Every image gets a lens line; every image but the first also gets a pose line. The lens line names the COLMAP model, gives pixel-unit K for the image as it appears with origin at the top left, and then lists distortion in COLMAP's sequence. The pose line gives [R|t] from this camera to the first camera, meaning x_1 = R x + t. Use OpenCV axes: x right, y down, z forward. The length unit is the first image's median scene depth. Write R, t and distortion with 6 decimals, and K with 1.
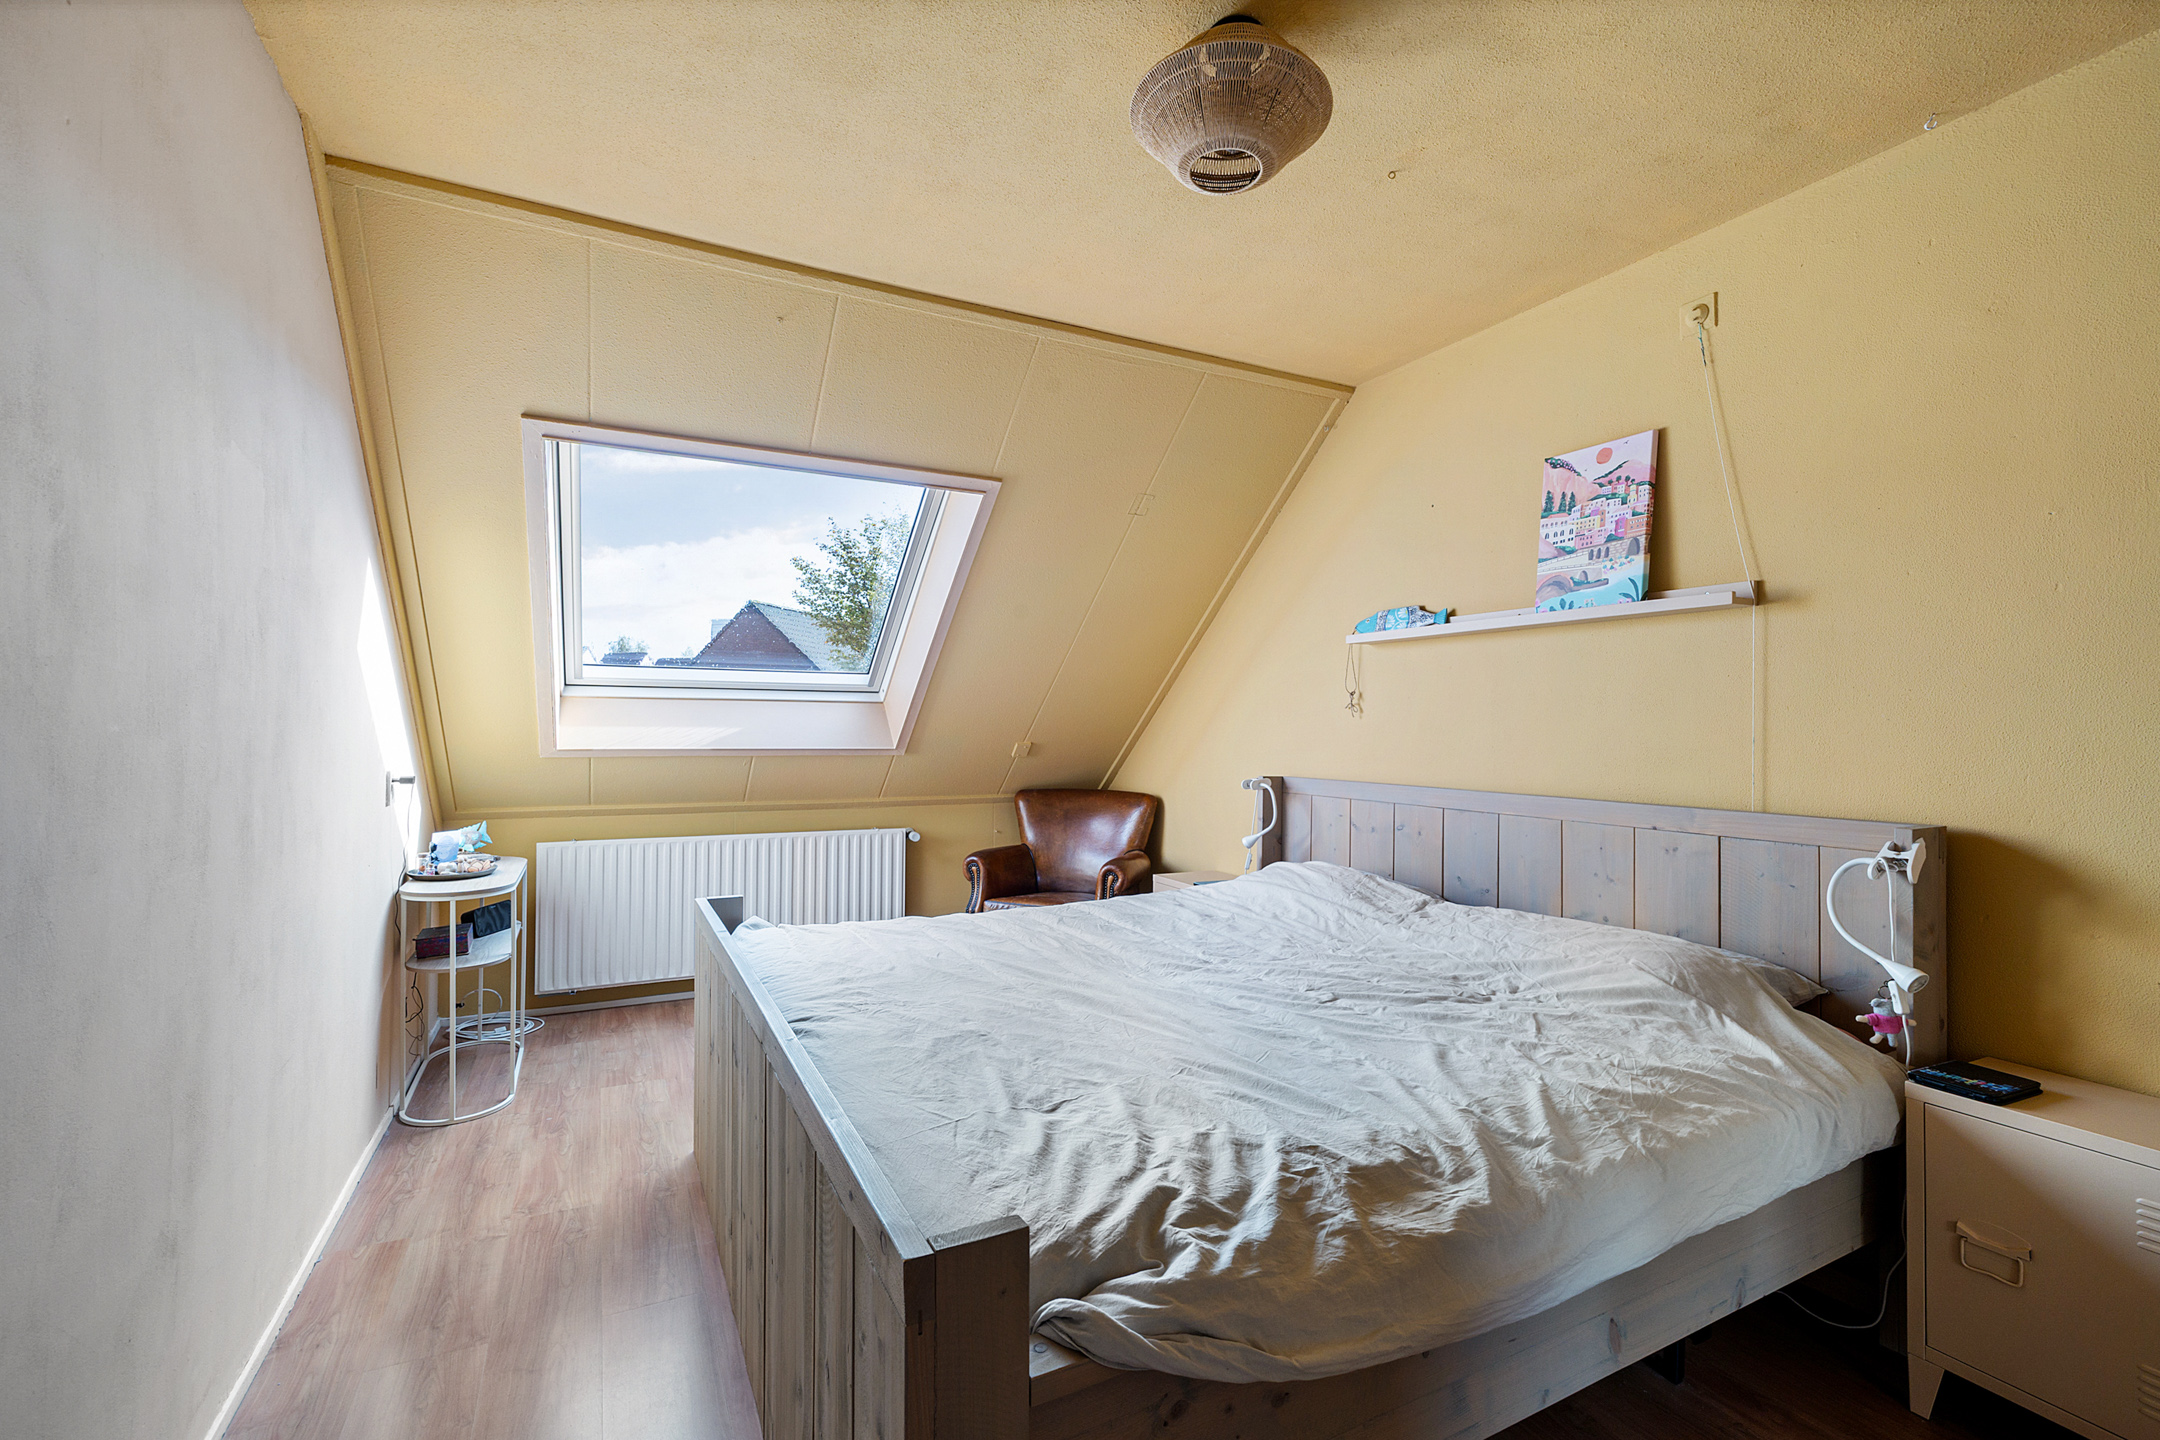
lens RADIAL K [[930.4, 0, 1068.8], [0, 930.4, 723.5], [0, 0, 1]] dist [0.002498, 0.001375]
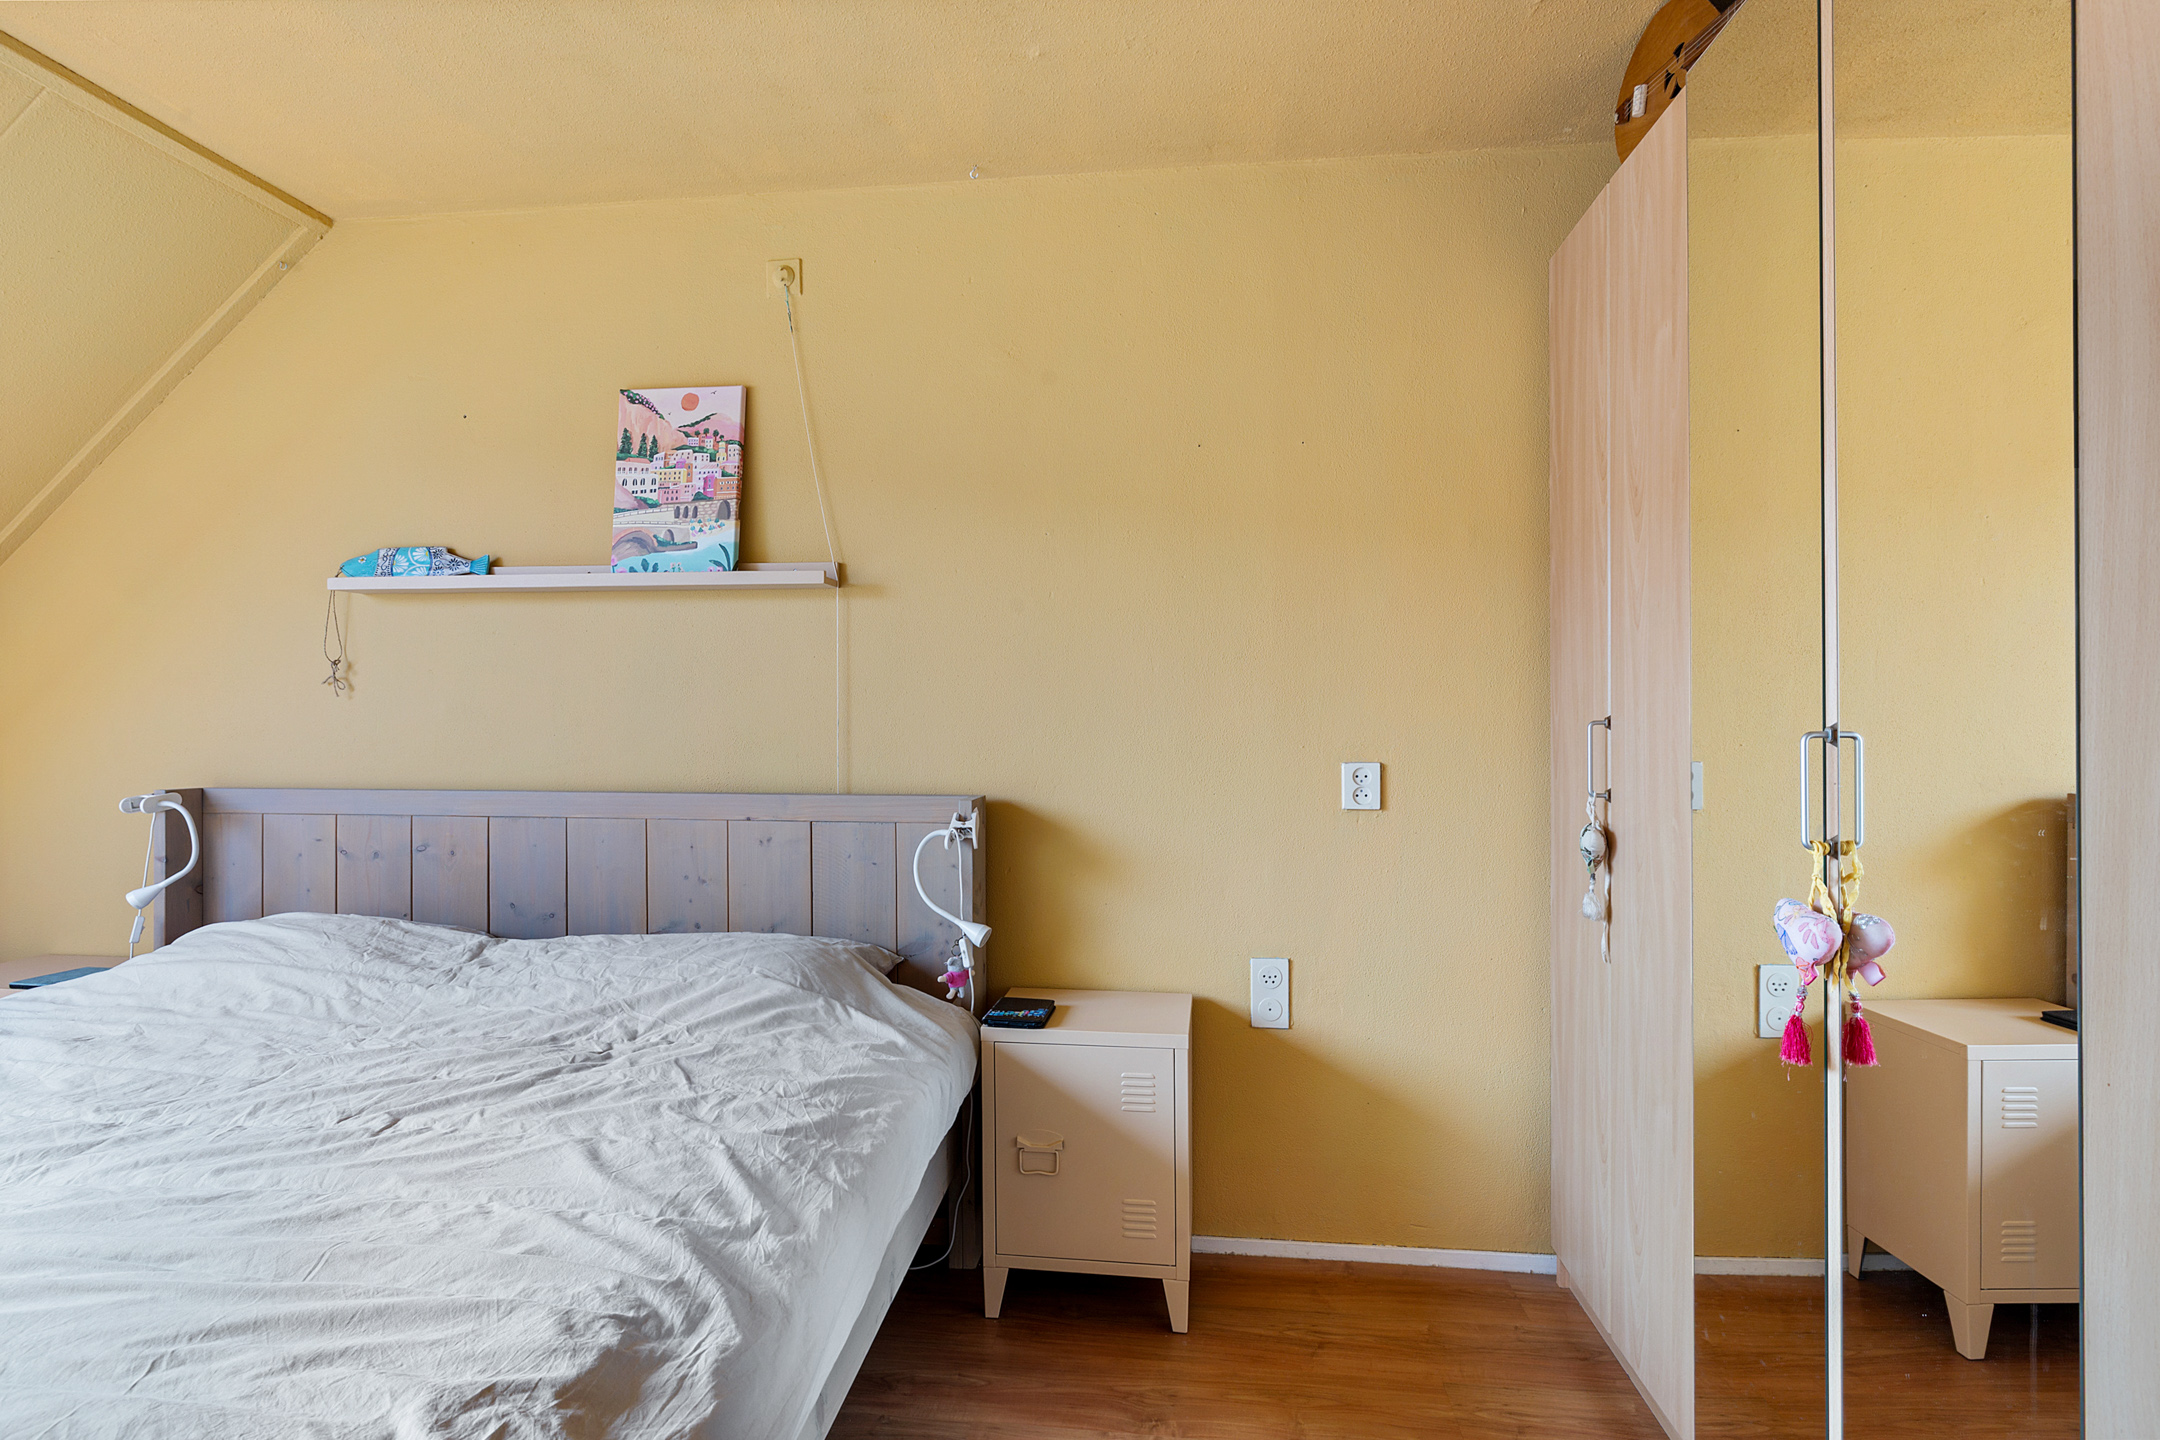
lens RADIAL K [[1035.8, 0, 1073.5], [0, 1035.8, 722.5], [0, 0, 1]] dist [-0.007465, 0.001858]
pose [[0.551781, -0.013570, 0.833879, -0.052486], [0.000073, 0.999868, 0.016223, 0.000049], [-0.833989, -0.008890, 0.551710, 0.179690]]
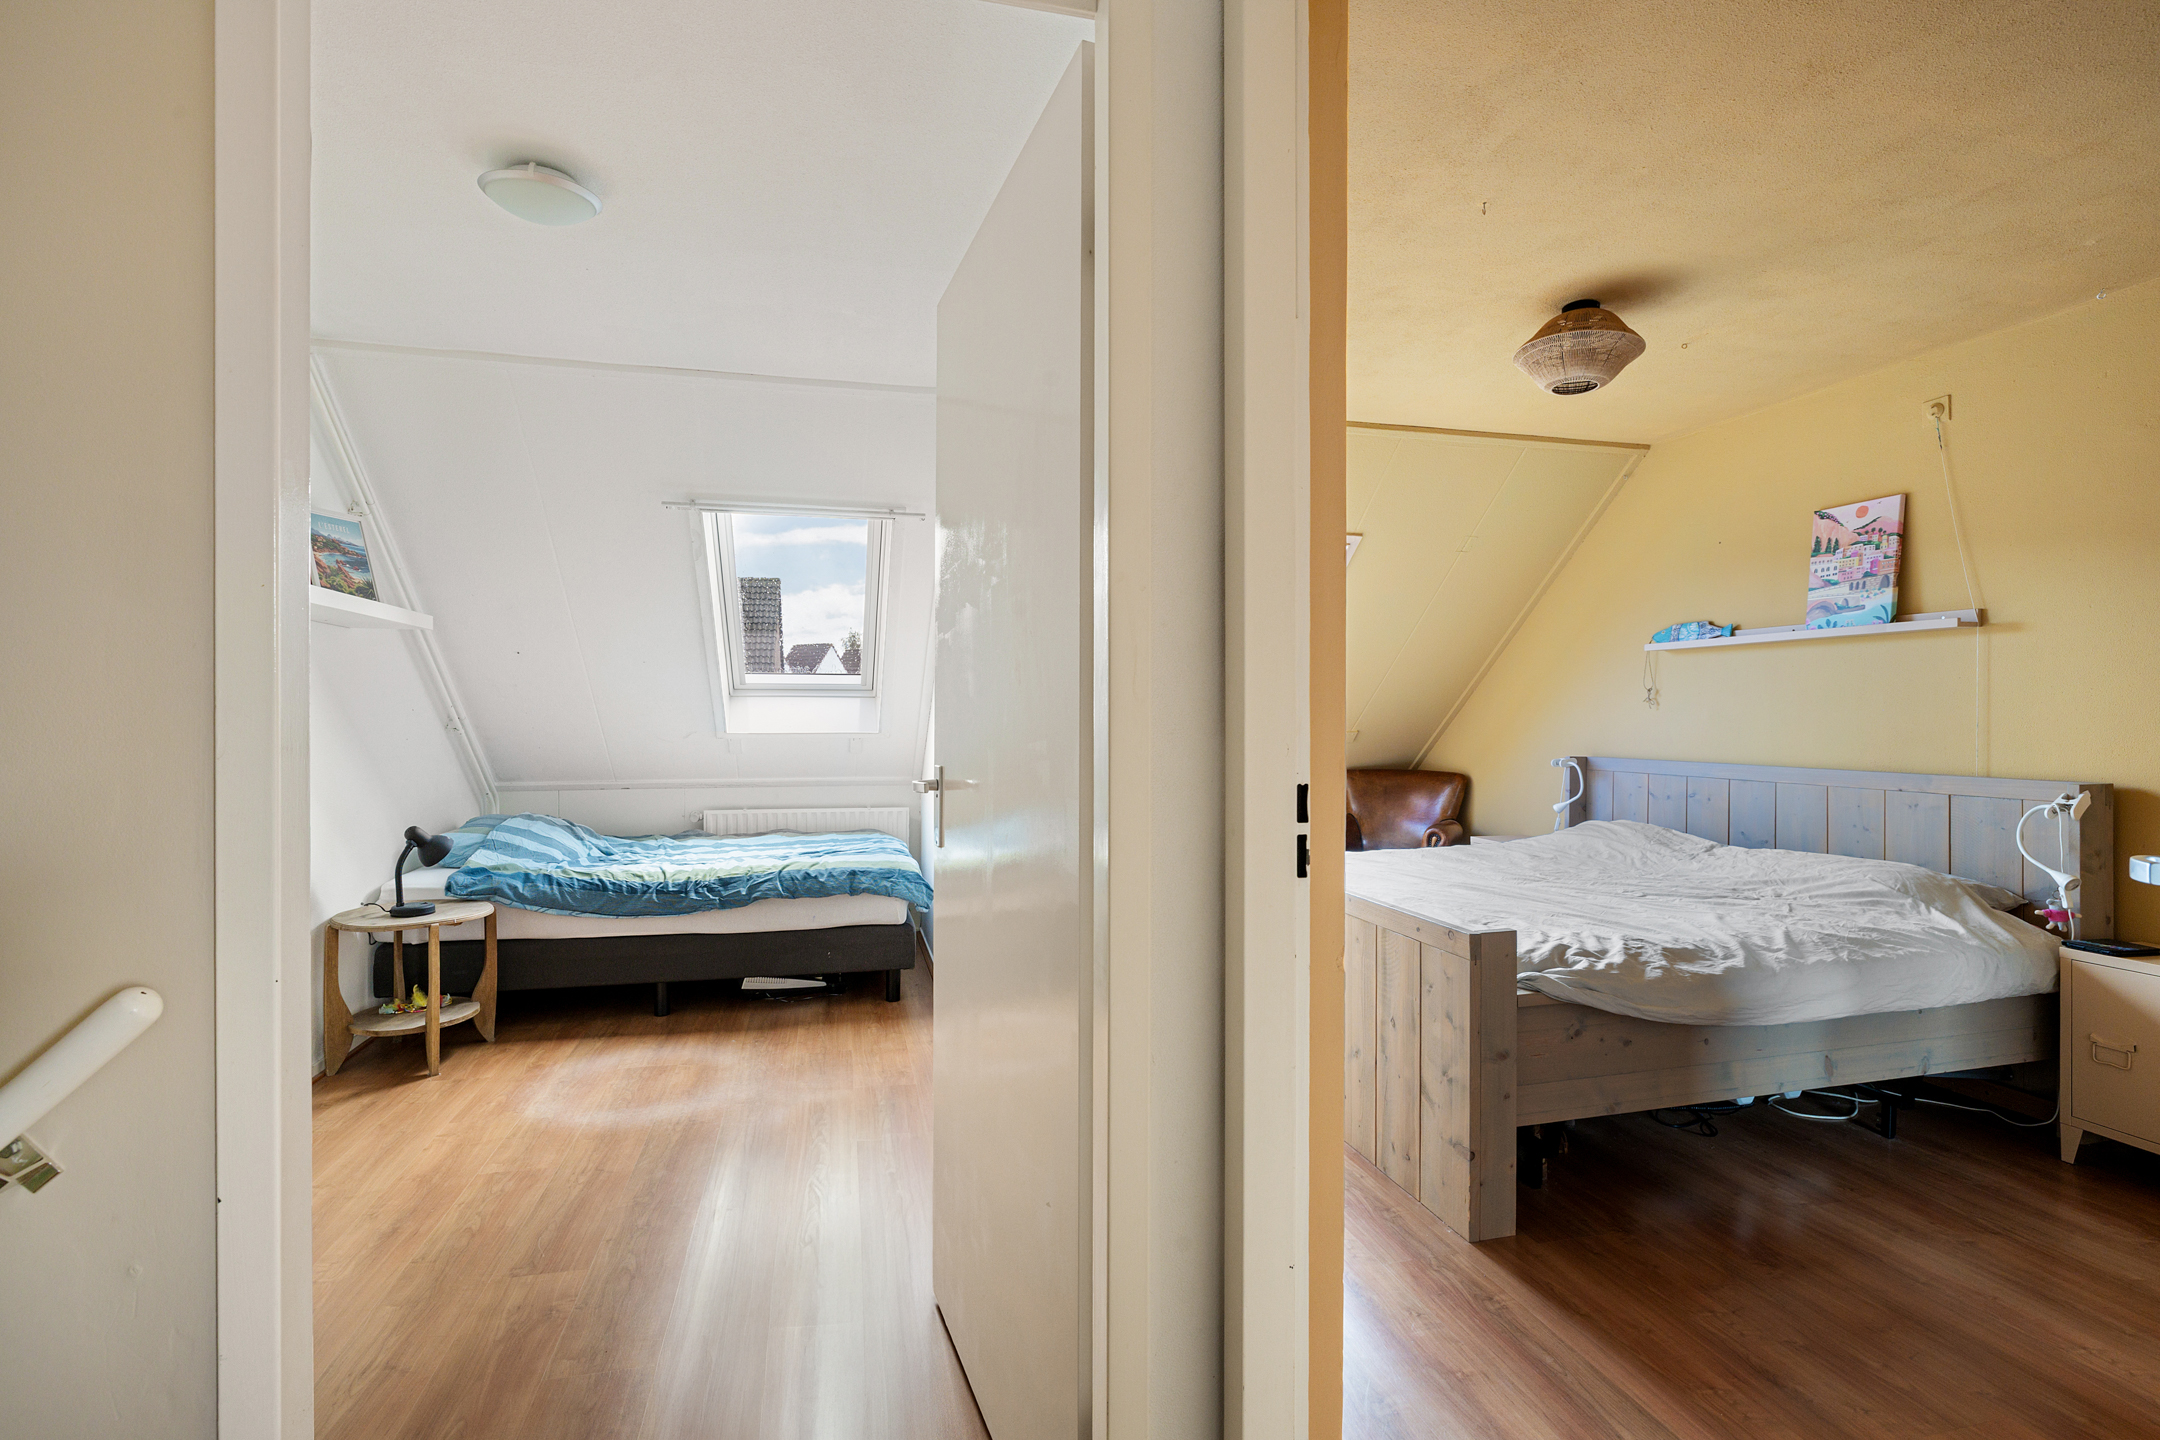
lens RADIAL K [[980.4, 0, 1065.4], [0, 980.4, 723.9], [0, 0, 1]] dist [-0.009229, 0.003493]
pose [[0.973907, -0.005479, -0.226880, -0.254073], [0.007656, 0.999933, 0.008718, -0.006468], [0.226817, -0.010228, 0.973884, -0.717686]]
